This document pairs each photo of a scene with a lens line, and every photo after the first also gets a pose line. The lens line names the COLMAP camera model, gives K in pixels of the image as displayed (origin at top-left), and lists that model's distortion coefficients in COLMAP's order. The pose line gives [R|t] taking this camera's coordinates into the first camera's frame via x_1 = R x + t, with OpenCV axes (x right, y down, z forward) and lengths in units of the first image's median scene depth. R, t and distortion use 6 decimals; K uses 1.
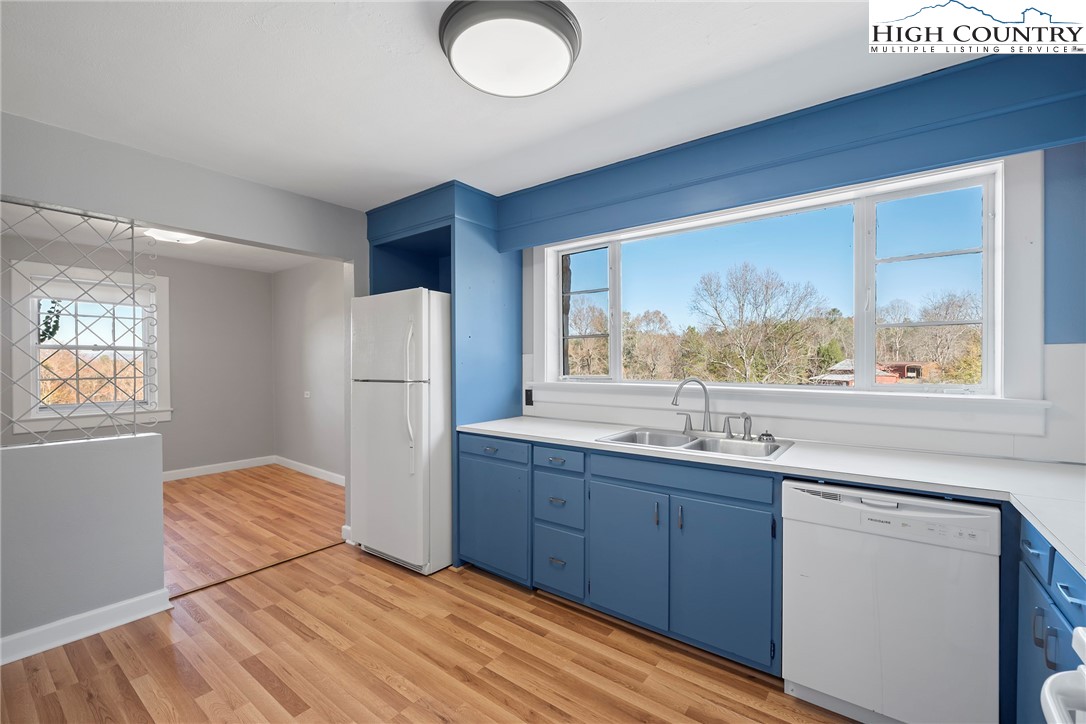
lens RADIAL K [[459.7, 0, 545.2], [0, 459.7, 366.9], [0, 0, 1]] dist [-0.002107, 0.000040]
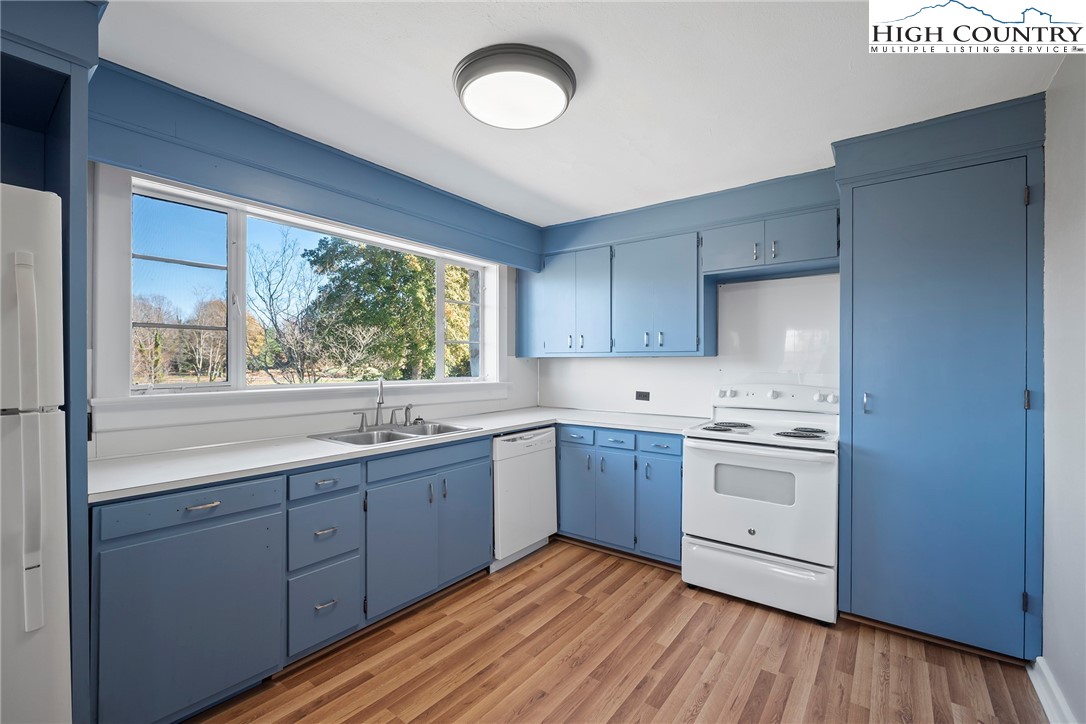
lens RADIAL K [[464.2, 0, 537.4], [0, 464.2, 364.4], [0, 0, 1]] dist [-0.003922, -0.000430]
pose [[0.014567, -0.000831, 0.999894, -0.555015], [0.009314, 0.999956, 0.000695, -0.004785], [-0.999851, 0.009303, 0.014574, 0.419182]]
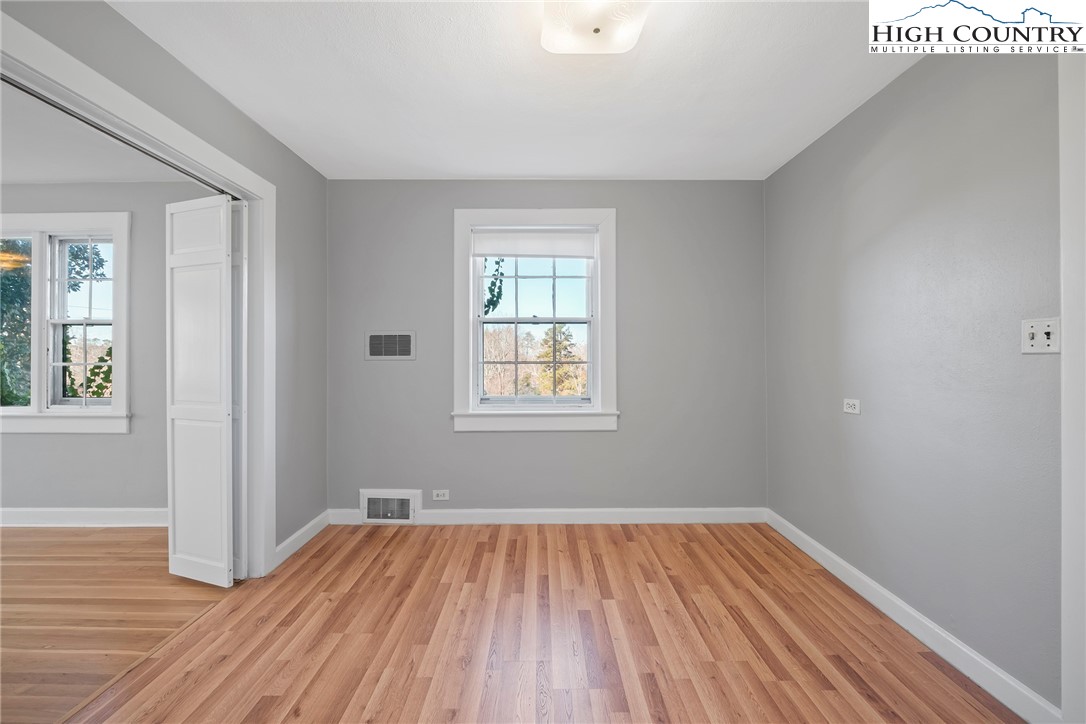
lens RADIAL K [[456.9, 0, 540.5], [0, 456.9, 353.1], [0, 0, 1]] dist [-0.001192, -0.000186]
pose [[0.604294, -0.006164, -0.796738, -0.524850], [-0.006500, 0.999899, -0.012666, 0.025489], [0.796735, 0.012833, 0.604192, 0.749741]]
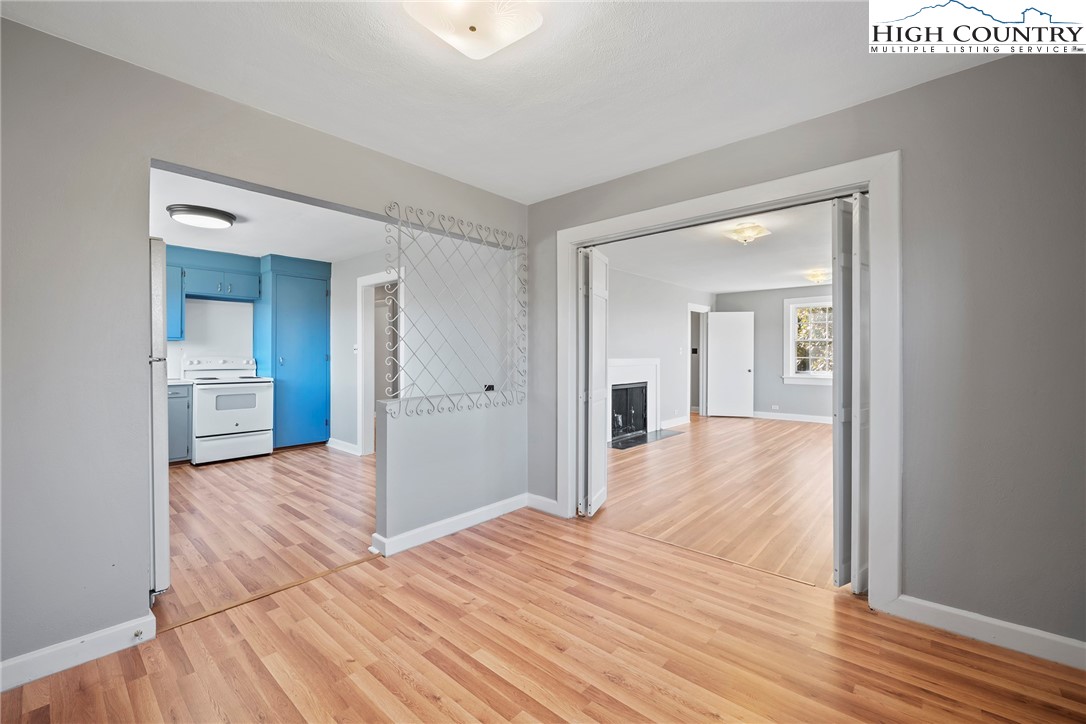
lens RADIAL K [[456.9, 0, 540.5], [0, 456.9, 353.1], [0, 0, 1]] dist [-0.001192, -0.000186]
pose [[-0.996272, -0.000464, 0.086271, -0.946237], [0.000156, 0.999974, 0.007186, 0.012805], [-0.086272, 0.007173, -0.996246, 1.484431]]
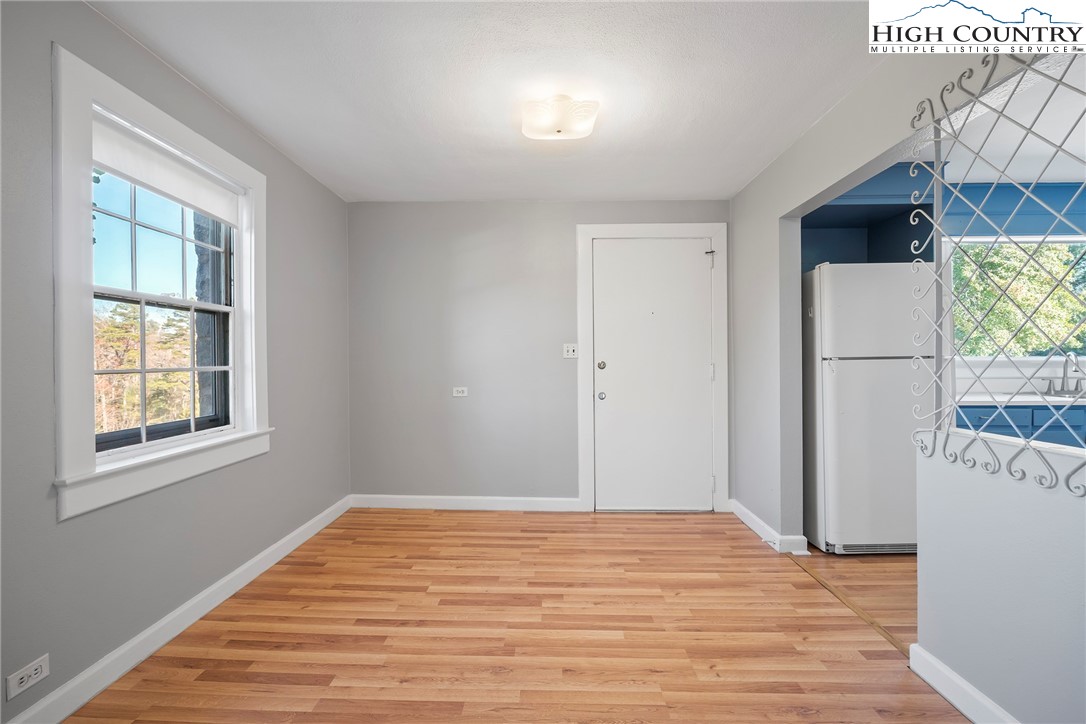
lens RADIAL K [[470.2, 0, 543.1], [0, 470.2, 359.9], [0, 0, 1]] dist [-0.002795, -0.000347]
pose [[0.810614, -0.003118, 0.585573, -1.244043], [0.009695, 0.999920, -0.008097, 0.029283], [-0.585501, 0.012240, 0.810580, 0.547821]]
